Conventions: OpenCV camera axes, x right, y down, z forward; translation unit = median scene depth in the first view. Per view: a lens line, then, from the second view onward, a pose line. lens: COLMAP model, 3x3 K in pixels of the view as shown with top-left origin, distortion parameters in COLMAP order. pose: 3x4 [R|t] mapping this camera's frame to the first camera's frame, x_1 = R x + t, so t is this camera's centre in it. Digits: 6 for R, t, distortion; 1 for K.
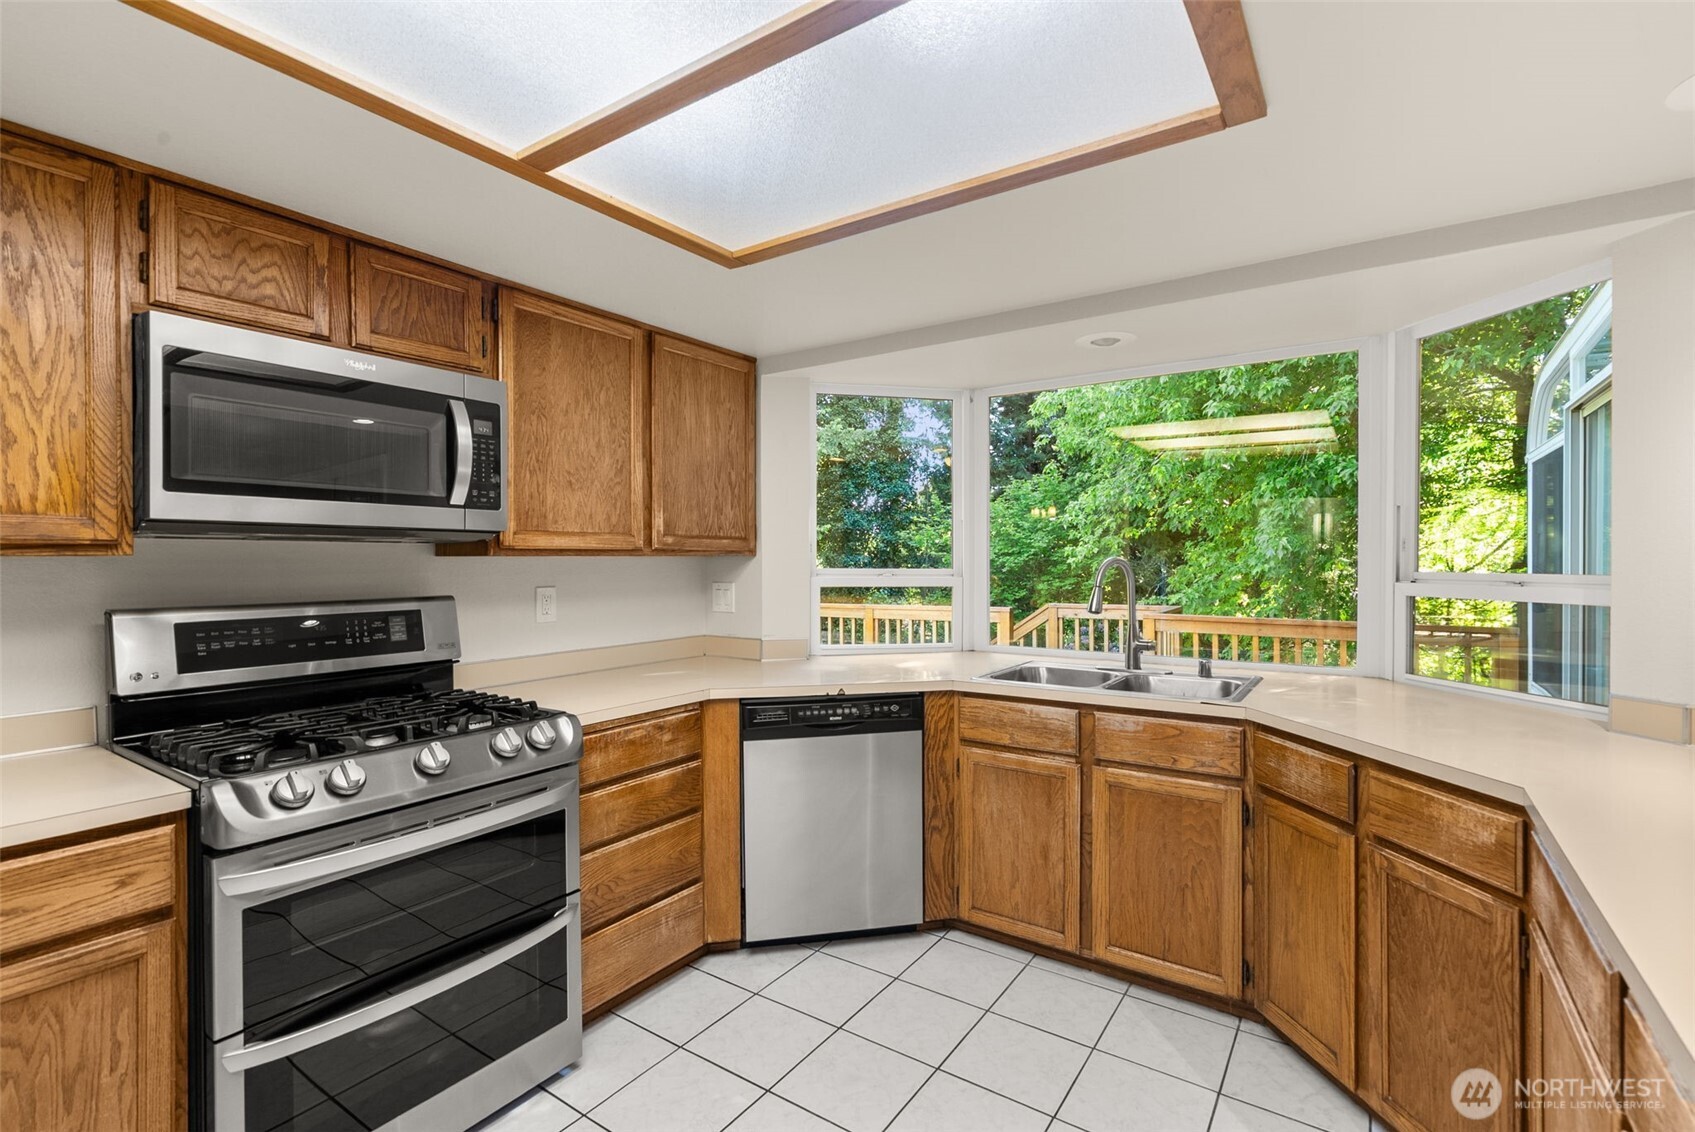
lens RADIAL K [[773.9, 0, 841.4], [0, 773.9, 560.1], [0, 0, 1]] dist [0.010801, -0.000344]
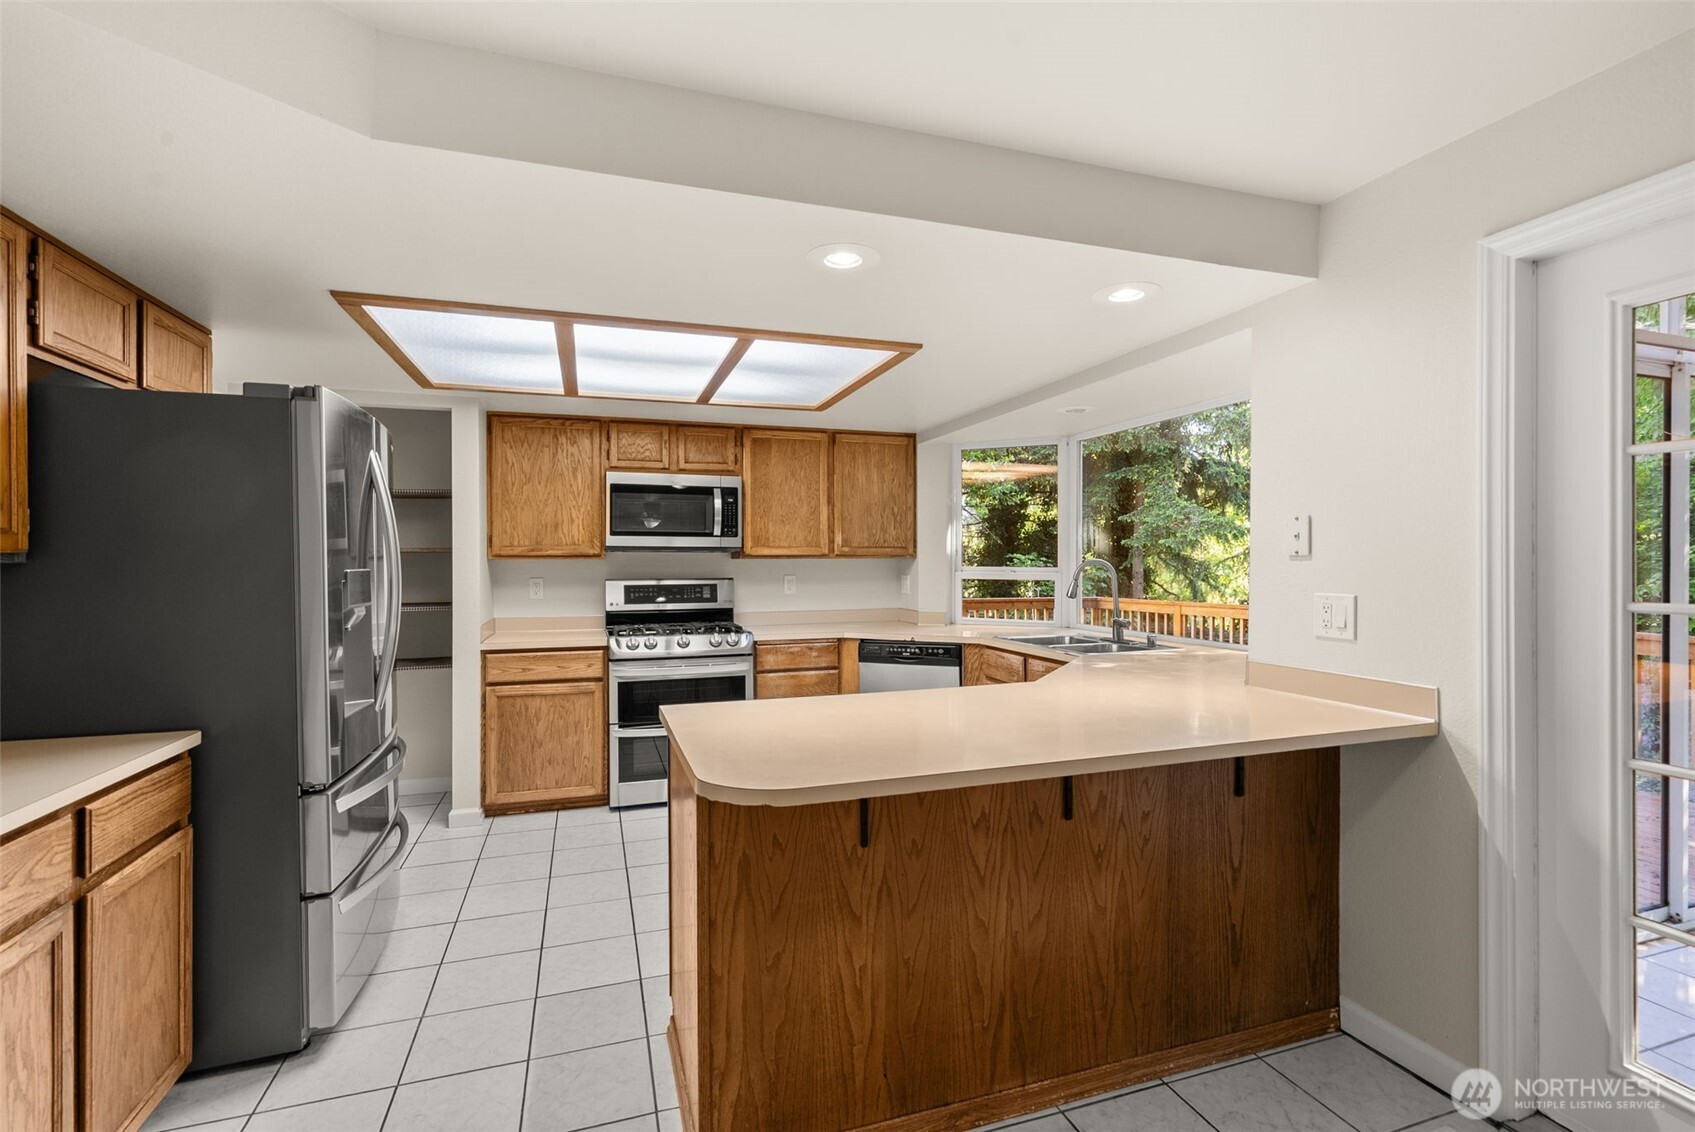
lens RADIAL K [[773.9, 0, 852.3], [0, 773.9, 563.7], [0, 0, 1]] dist [0.010801, -0.000344]
pose [[0.807594, 0.003661, -0.589727, 1.011043], [-0.001028, 0.999988, 0.004800, -0.002312], [0.589738, -0.003270, 0.807588, -0.500007]]
